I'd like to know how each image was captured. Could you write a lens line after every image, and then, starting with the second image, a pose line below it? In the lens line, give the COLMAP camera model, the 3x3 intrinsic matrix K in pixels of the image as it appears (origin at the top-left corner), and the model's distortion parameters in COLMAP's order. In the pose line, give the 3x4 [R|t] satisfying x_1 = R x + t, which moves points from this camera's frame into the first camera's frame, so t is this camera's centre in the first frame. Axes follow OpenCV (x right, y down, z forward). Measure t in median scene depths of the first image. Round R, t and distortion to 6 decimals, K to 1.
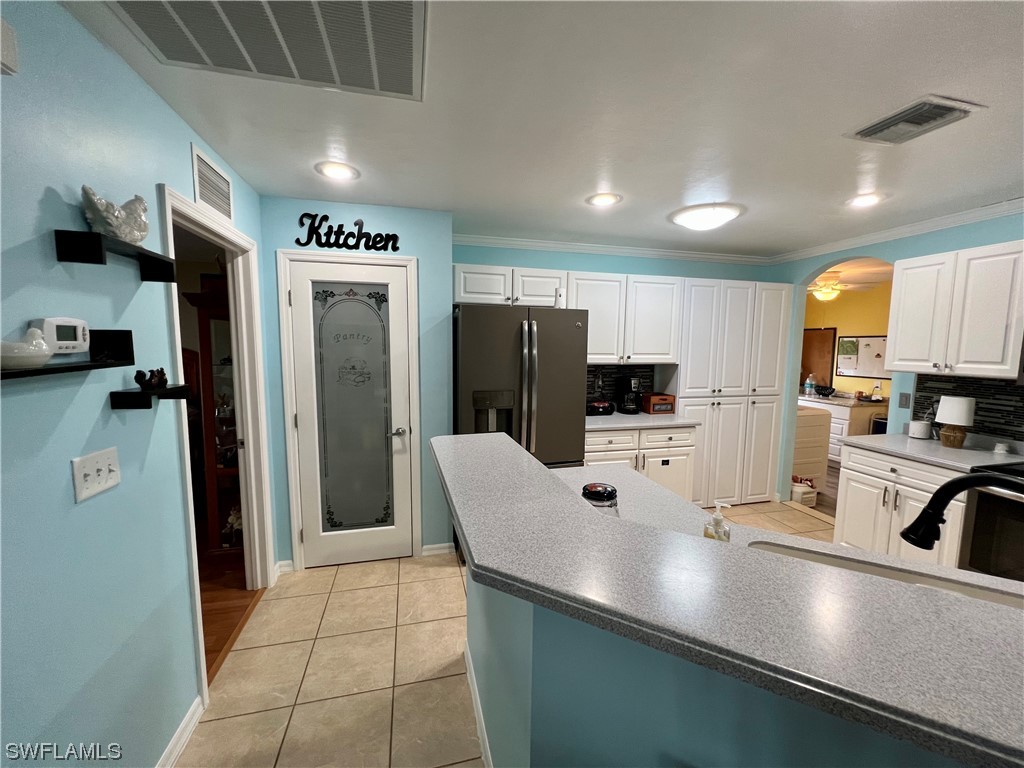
lens RADIAL K [[410.3, 0, 513.8], [0, 410.3, 385.7], [0, 0, 1]] dist [-0.000369, 0.000810]
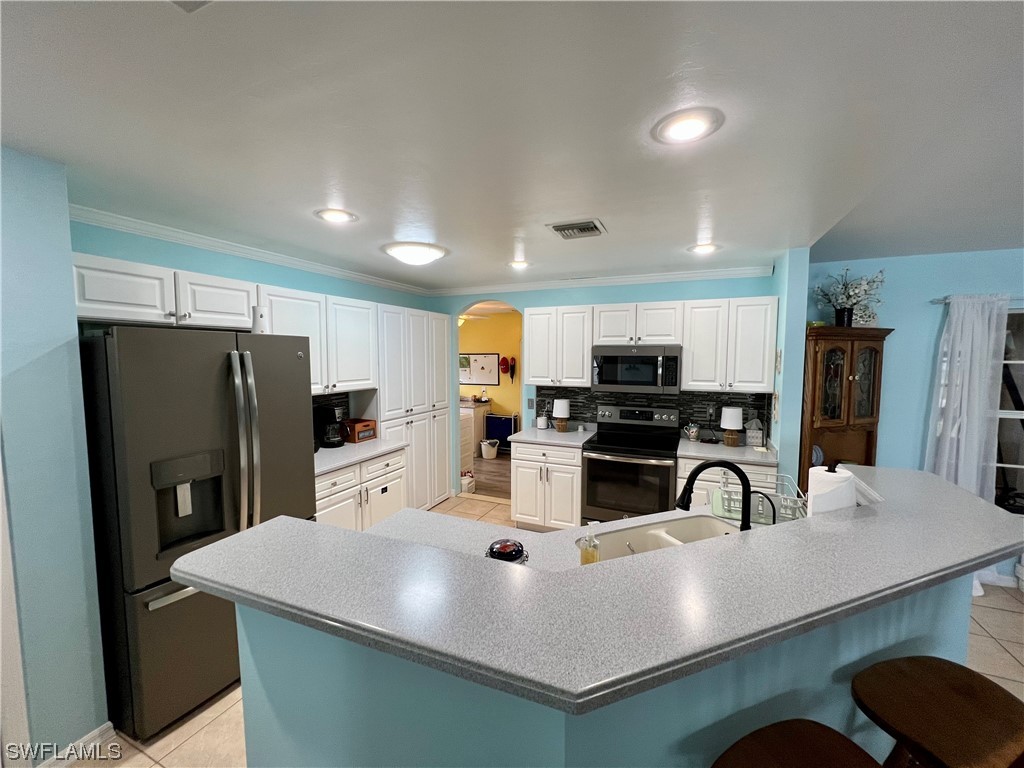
lens RADIAL K [[410.3, 0, 511.4], [0, 410.3, 386.4], [0, 0, 1]] dist [-0.000369, 0.000810]
pose [[0.621448, -0.071104, 0.780222, -0.210695], [0.087400, 0.995949, 0.021150, -0.060270], [-0.778565, 0.055048, 0.625145, 0.144345]]
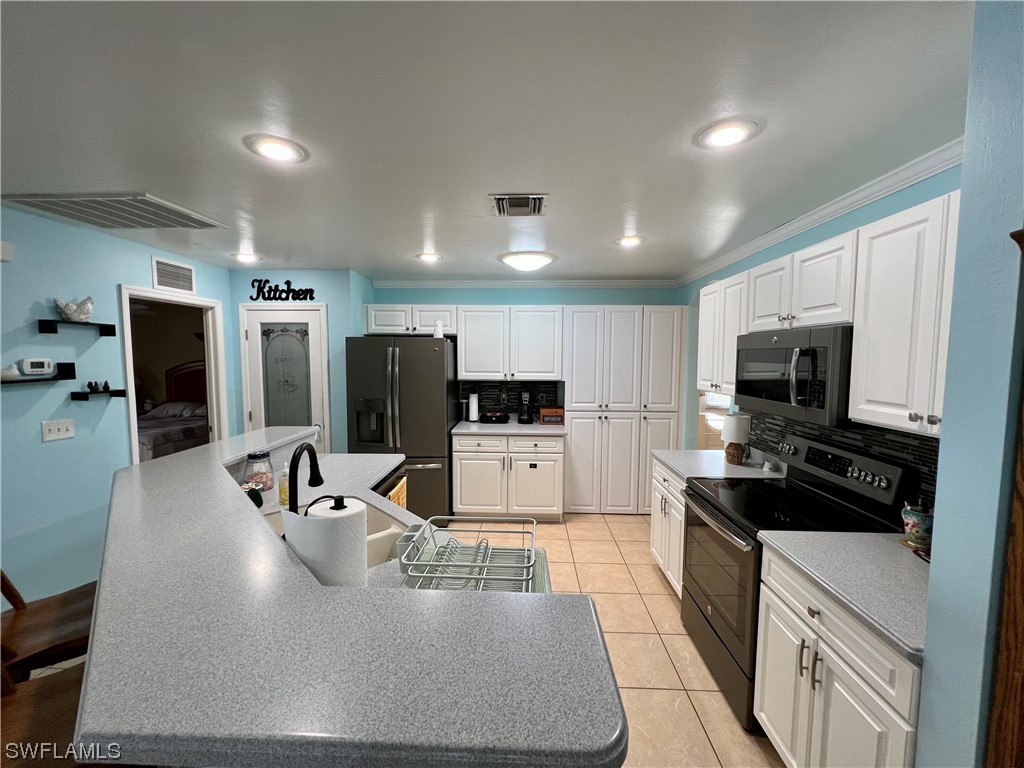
lens RADIAL K [[411.7, 0, 508.7], [0, 411.7, 388.5], [0, 0, 1]] dist [0.007169, 0.000764]
pose [[0.958064, 0.016257, -0.286093, 0.692966], [-0.023759, 0.999458, -0.022768, -0.003155], [0.285567, 0.028610, 0.957931, -0.152268]]
